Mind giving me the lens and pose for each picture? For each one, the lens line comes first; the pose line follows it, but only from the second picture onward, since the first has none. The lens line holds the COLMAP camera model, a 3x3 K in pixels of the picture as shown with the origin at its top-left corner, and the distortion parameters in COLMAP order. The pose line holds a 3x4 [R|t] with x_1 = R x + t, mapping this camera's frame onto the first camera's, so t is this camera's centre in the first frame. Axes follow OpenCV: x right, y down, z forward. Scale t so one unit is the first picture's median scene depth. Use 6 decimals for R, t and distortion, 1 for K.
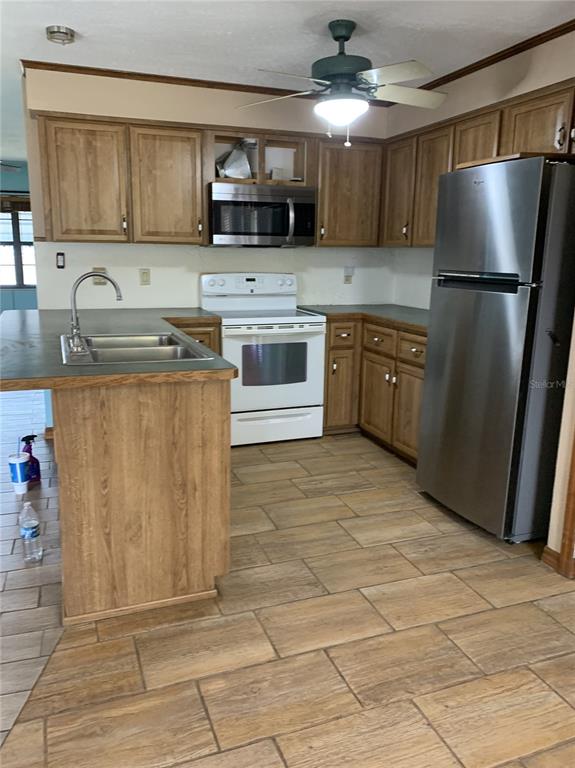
lens RADIAL K [[603.5, 0, 285.2], [0, 603.5, 382.6], [0, 0, 1]] dist [0.038737, -0.035930]
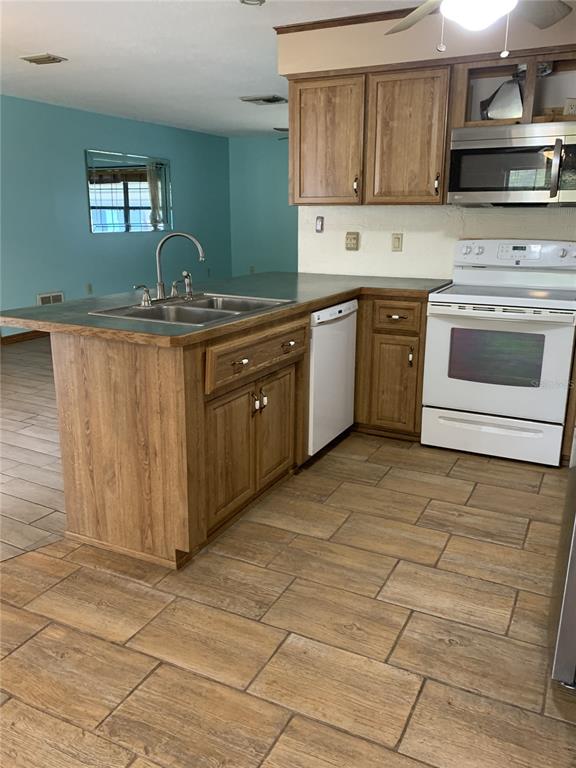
lens RADIAL K [[633.5, 0, 288.0], [0, 633.5, 384.3], [0, 0, 1]] dist [0.039551, -0.012128]
pose [[0.677292, 0.179660, -0.713441, 0.593852], [-0.150616, 0.983047, 0.104568, -0.063496], [0.720132, 0.036633, 0.692869, 0.360073]]
